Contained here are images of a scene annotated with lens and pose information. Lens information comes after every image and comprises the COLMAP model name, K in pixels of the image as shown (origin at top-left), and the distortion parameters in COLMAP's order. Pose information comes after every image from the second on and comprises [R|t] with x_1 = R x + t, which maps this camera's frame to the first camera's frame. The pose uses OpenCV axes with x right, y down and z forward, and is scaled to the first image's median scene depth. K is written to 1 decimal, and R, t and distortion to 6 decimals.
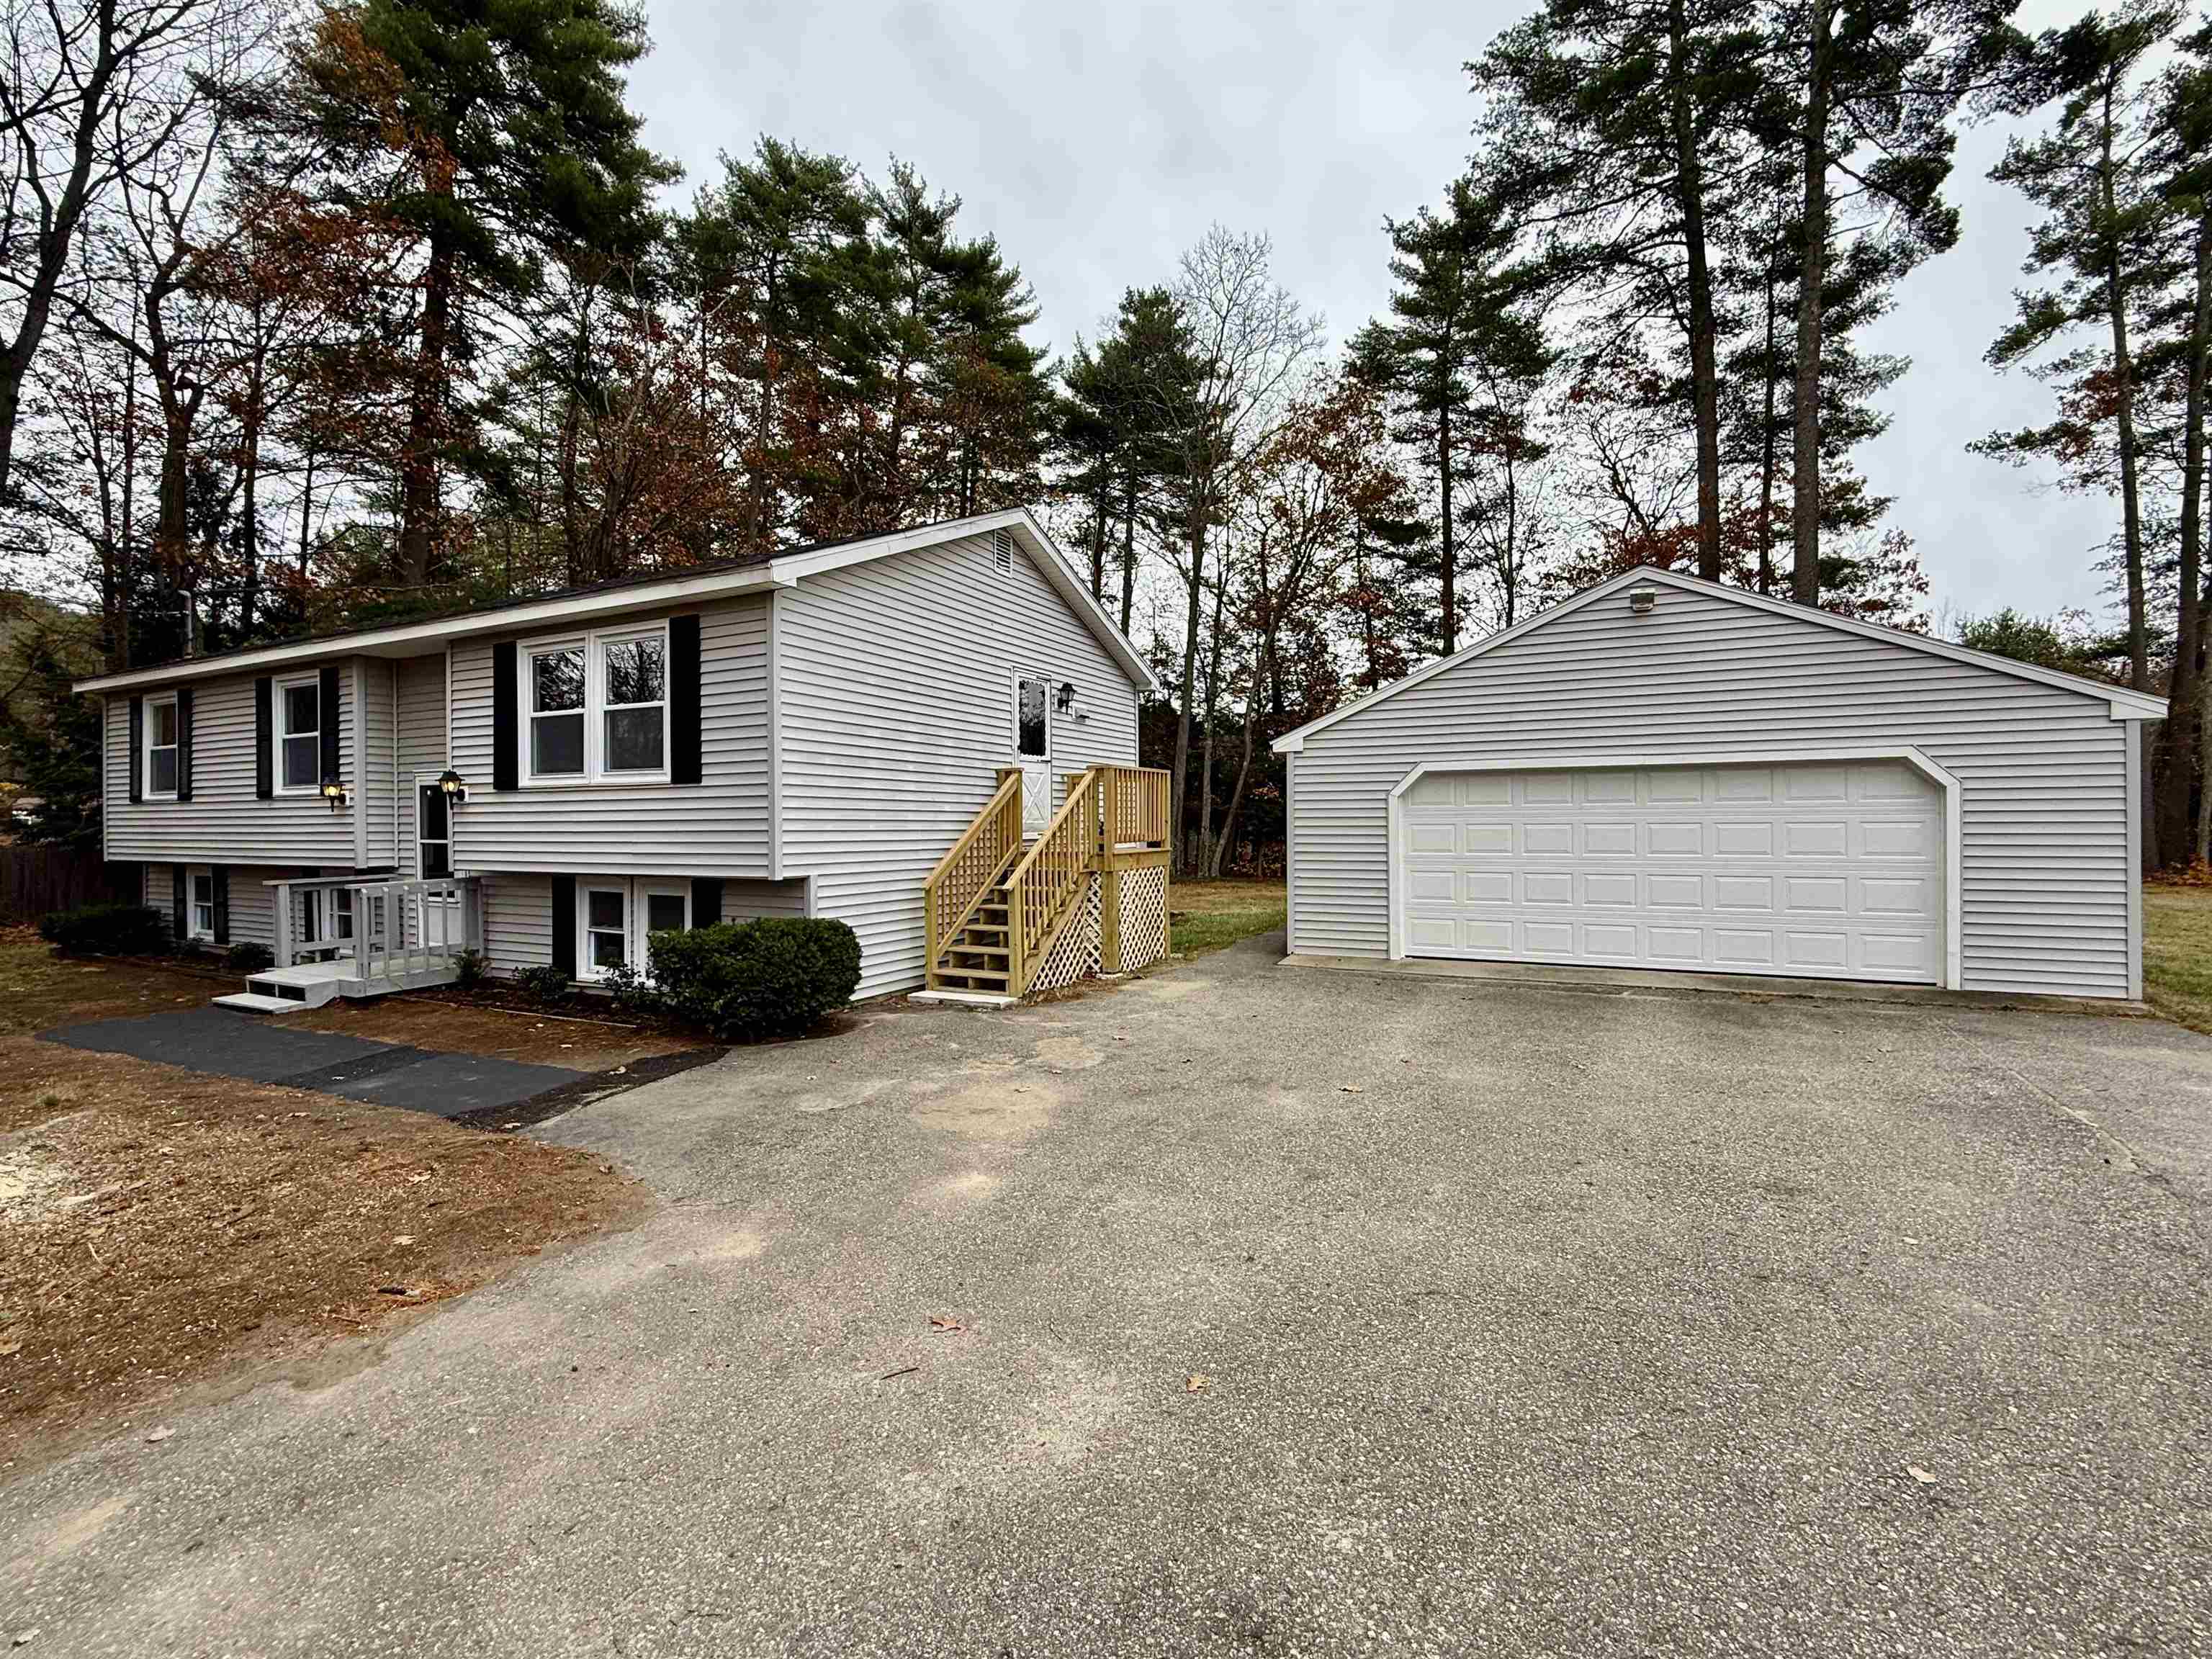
lens RADIAL K [[994.3, 0, 1104.3], [0, 994.3, 821.8], [0, 0, 1]] dist [0.001303, 0.000045]
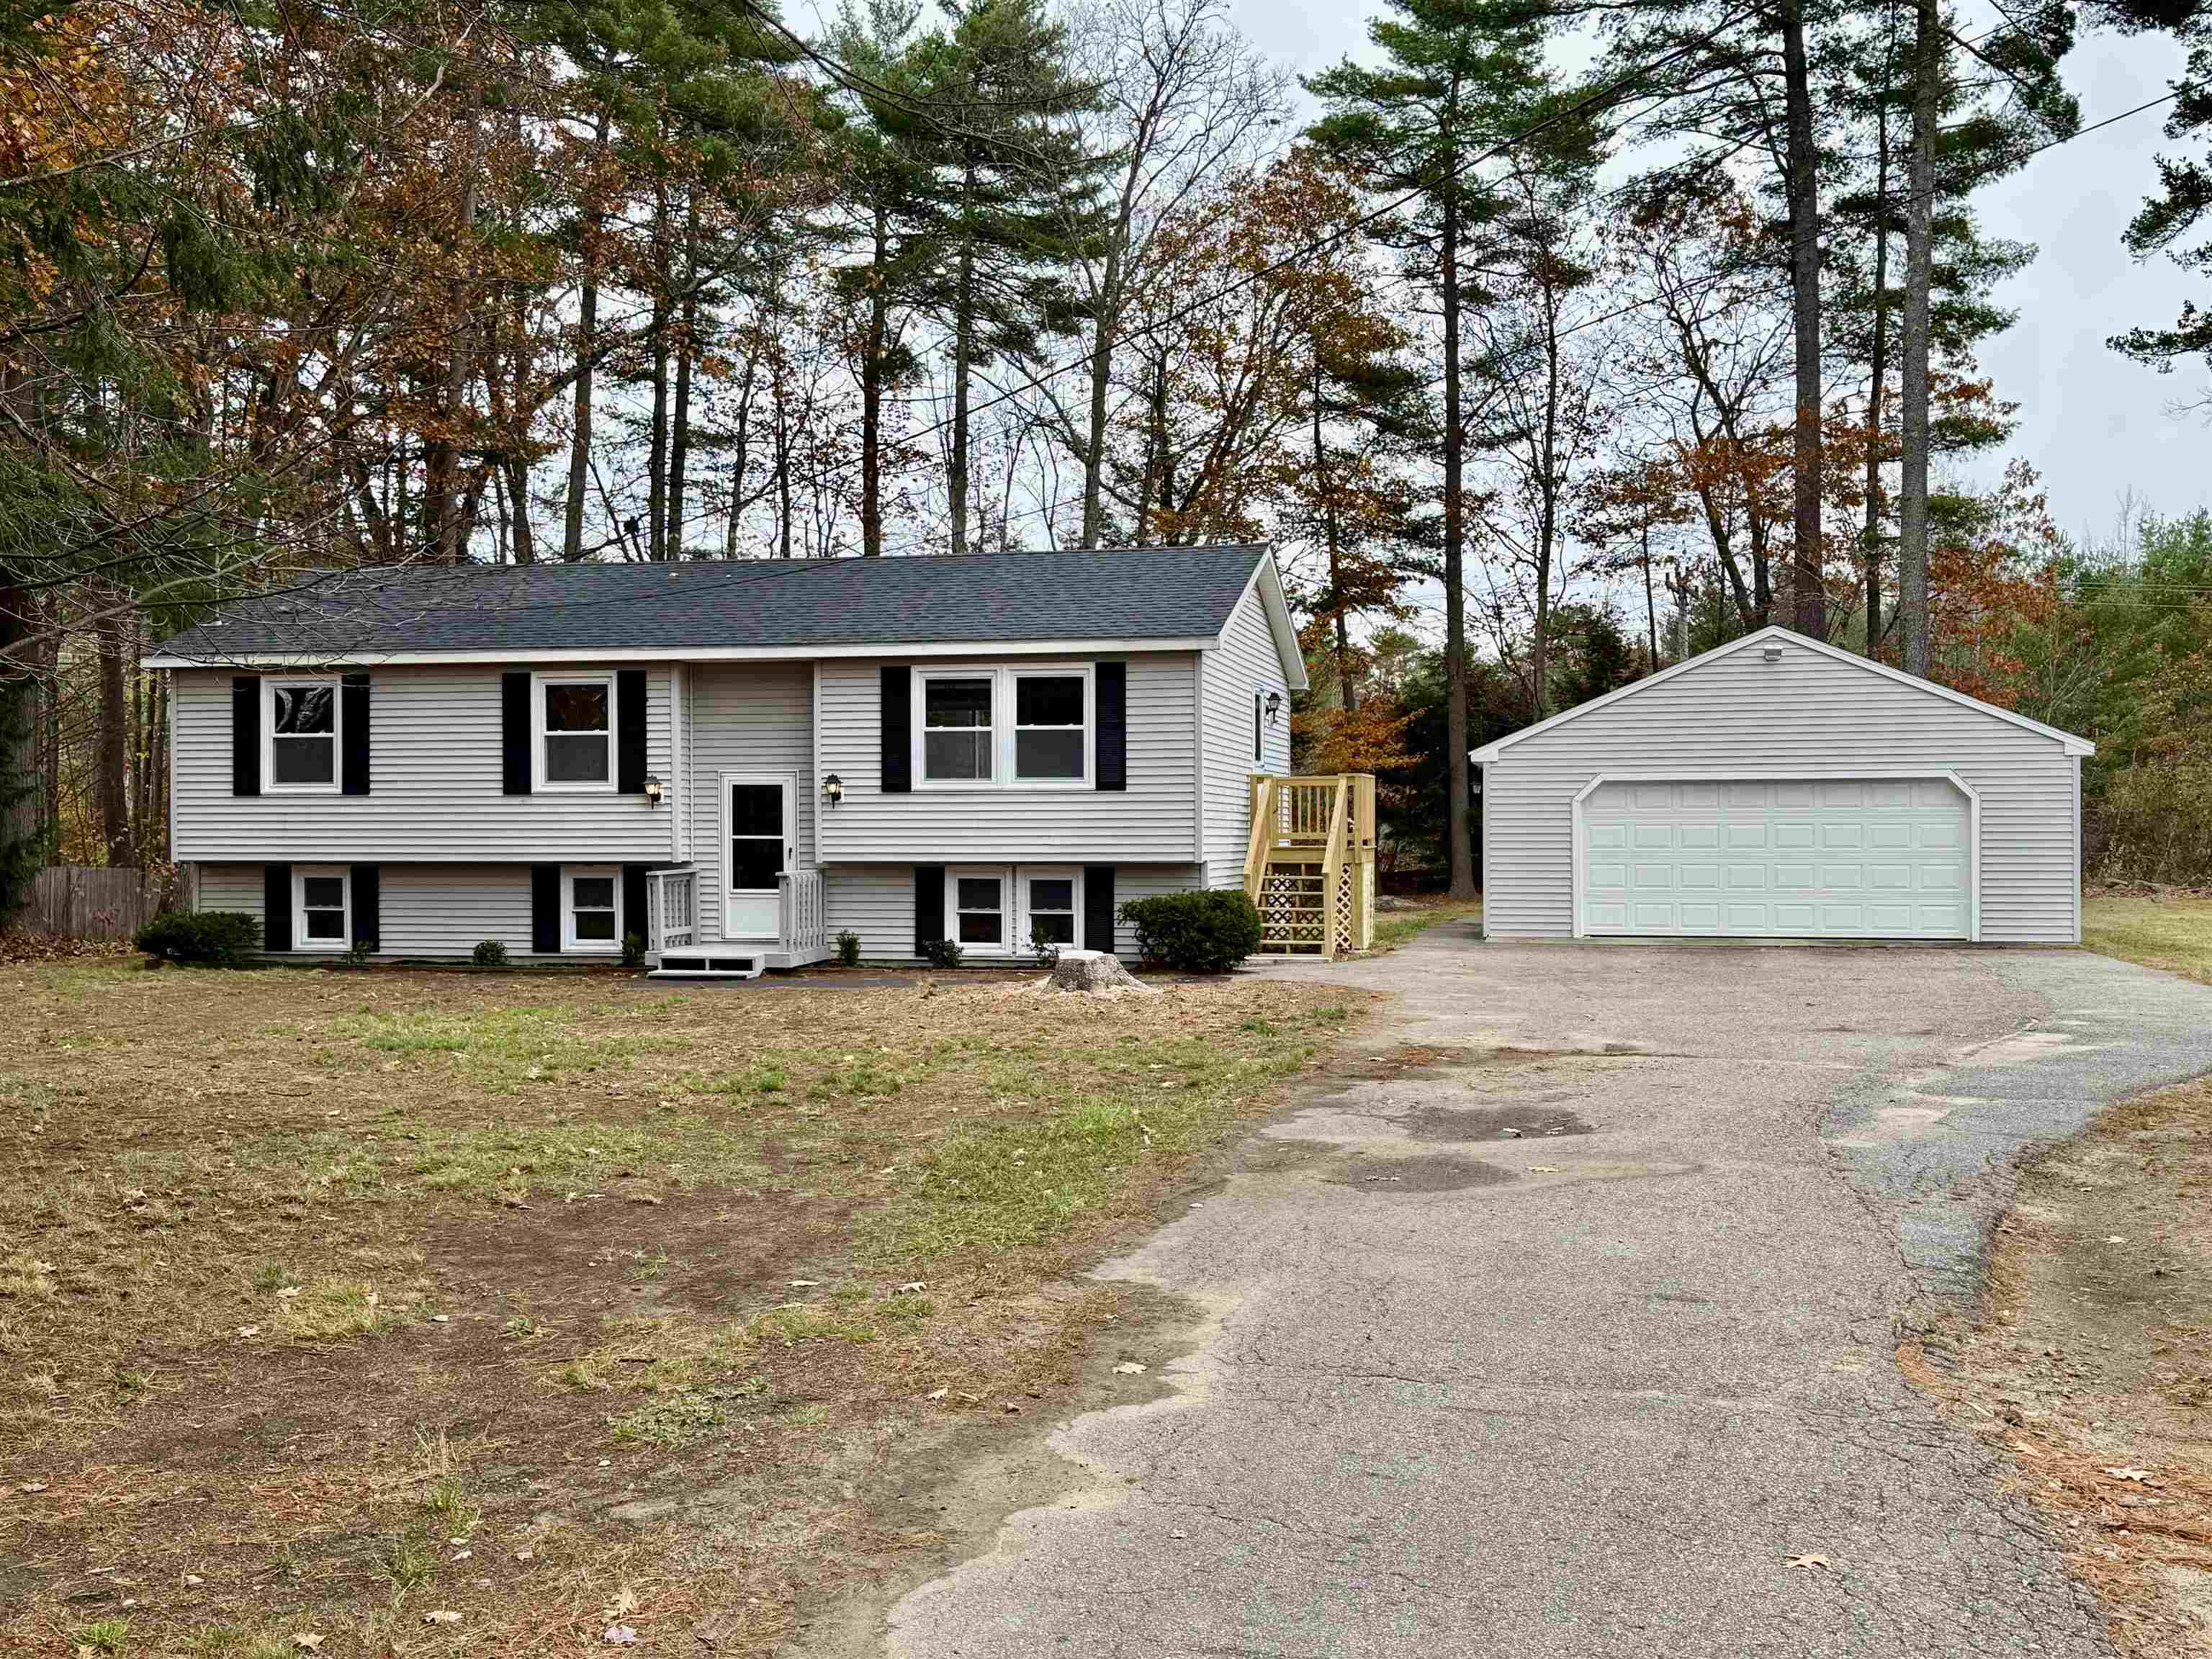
lens RADIAL K [[2210.5, 0, 1106.0], [0, 2210.5, 829.5], [0, 0, 1]] dist [0.152884, -0.277573]
pose [[0.968672, 0.003049, 0.248324, -0.335623], [-0.003184, 0.999995, 0.000144, 0.003707], [-0.248323, -0.000930, 0.968677, -0.527359]]
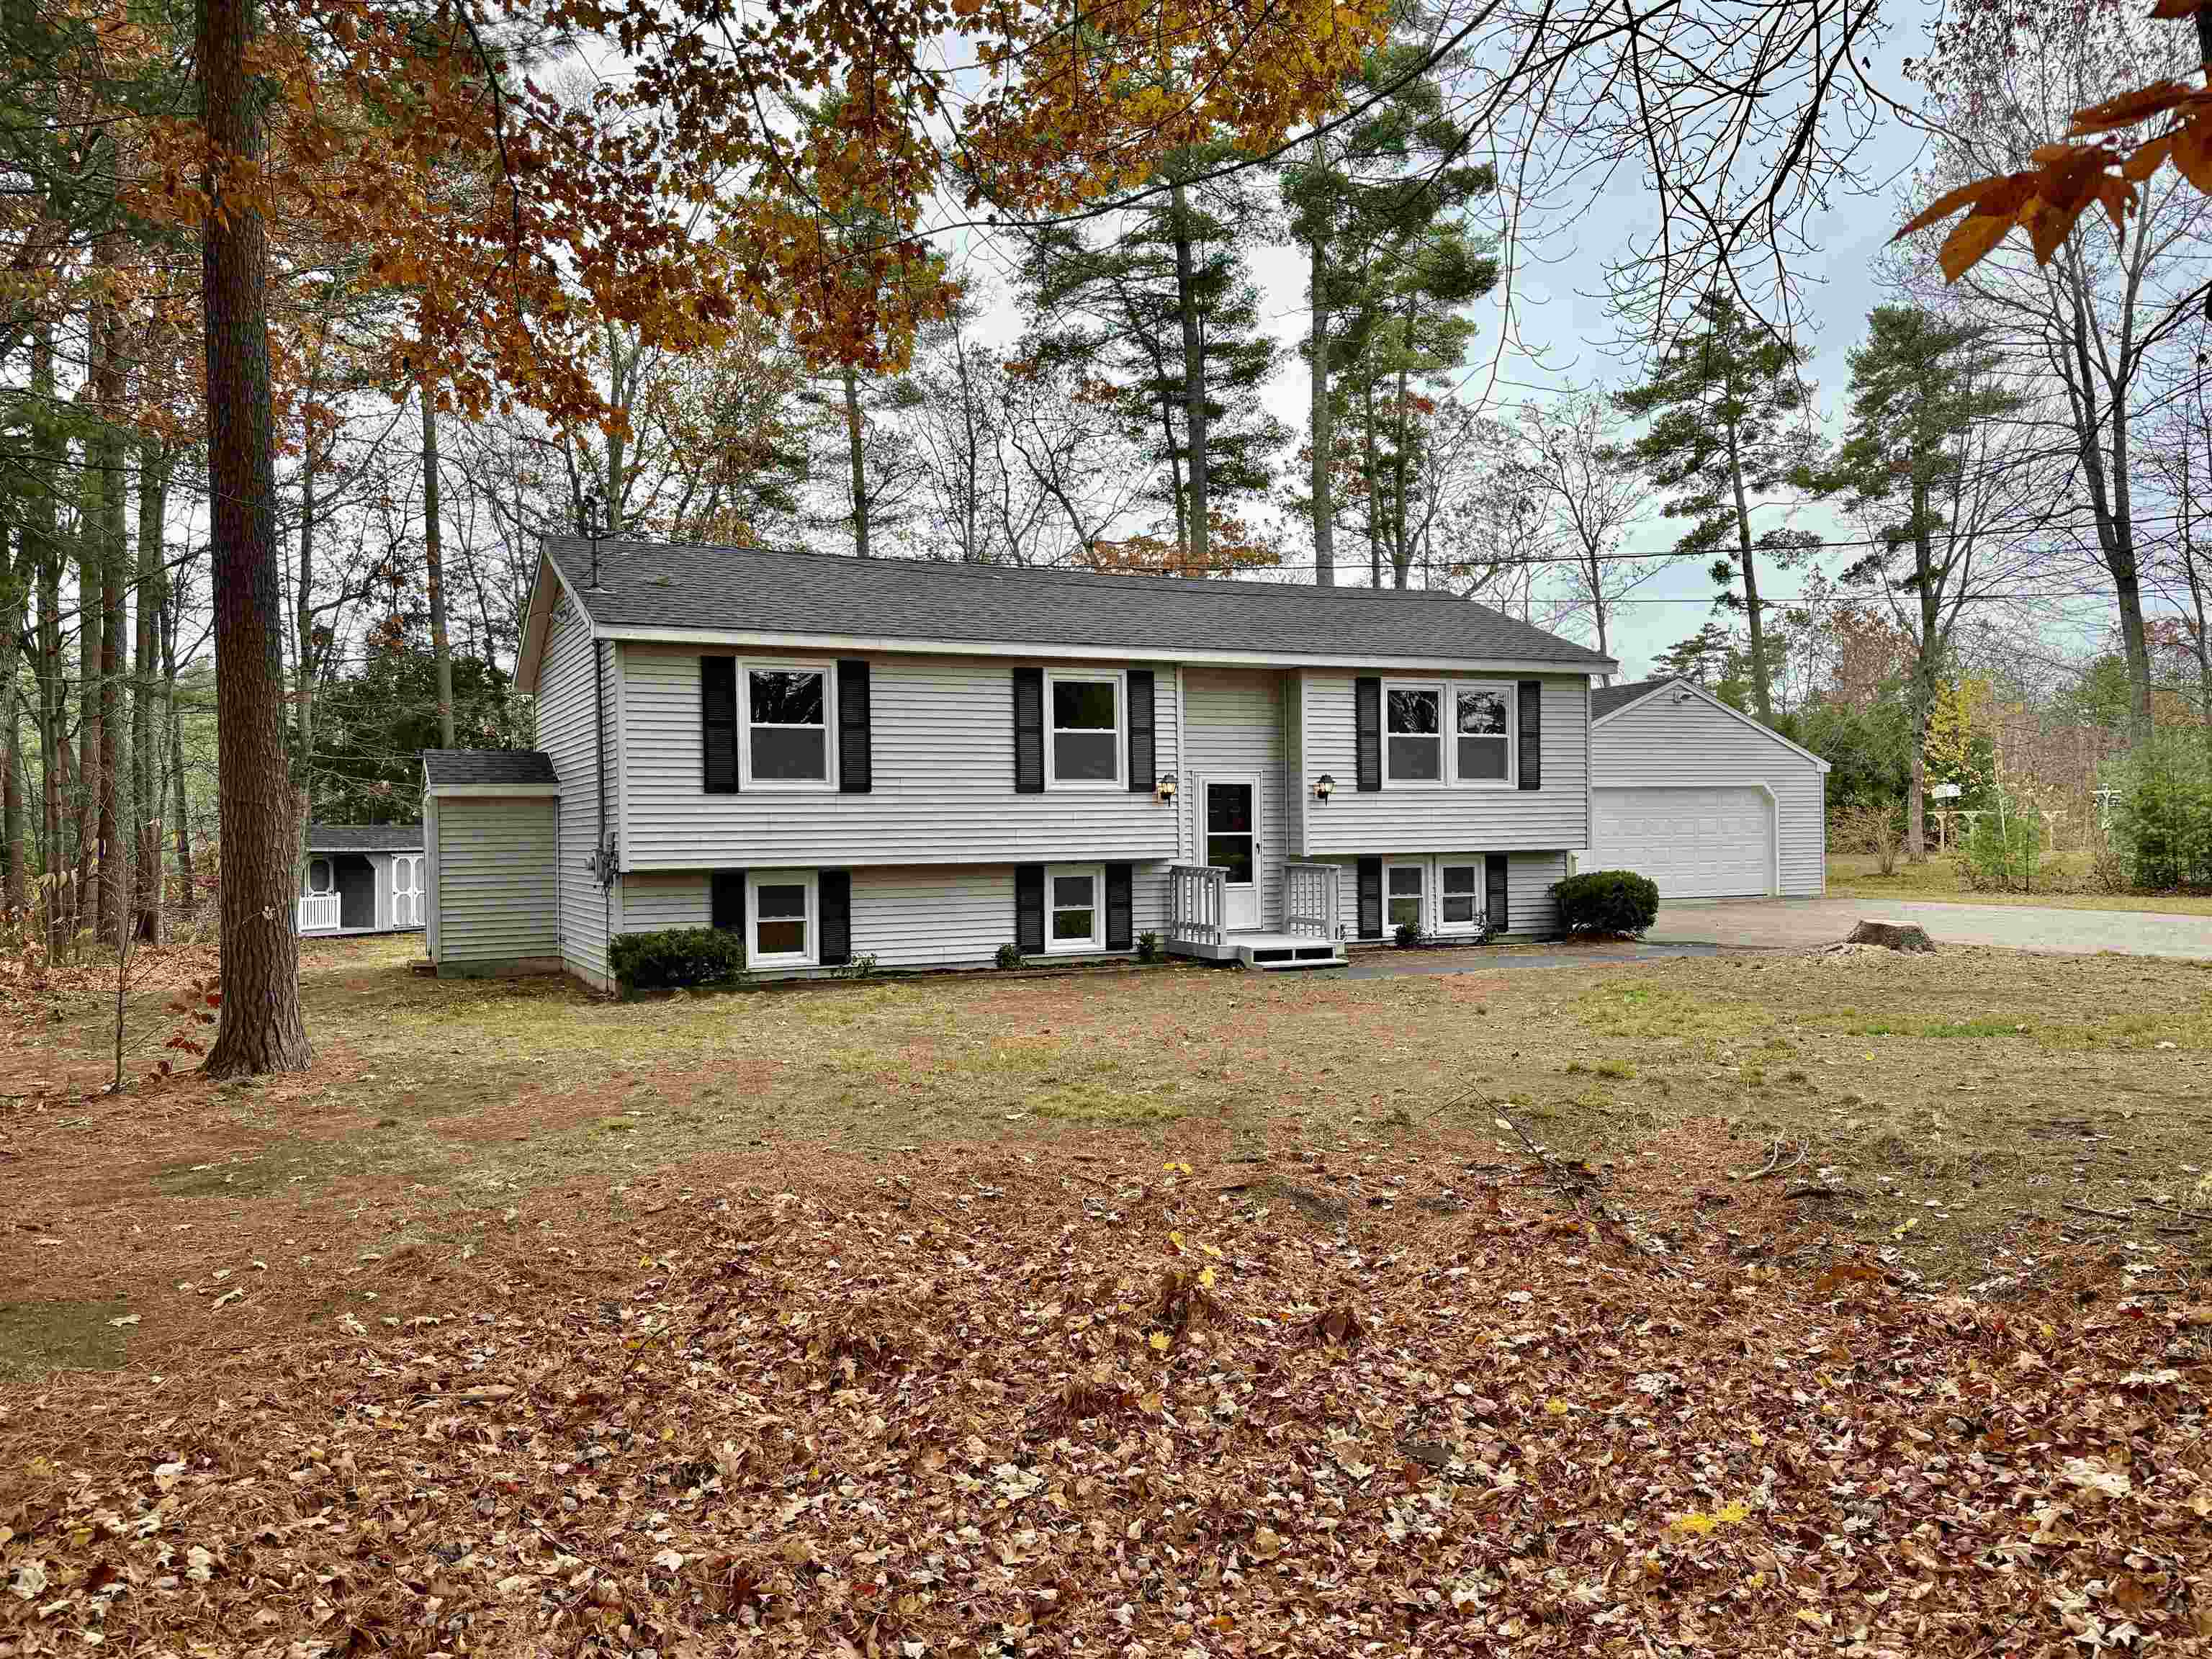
lens RADIAL K [[1658.1, 0, 1104.0], [0, 1658.1, 831.4], [0, 0, 1]] dist [0.105806, -0.001961]
pose [[0.606113, -0.004575, 0.795365, -0.843113], [0.009346, 0.999955, -0.001370, 0.006867], [-0.795324, 0.008264, 0.606129, -0.012360]]
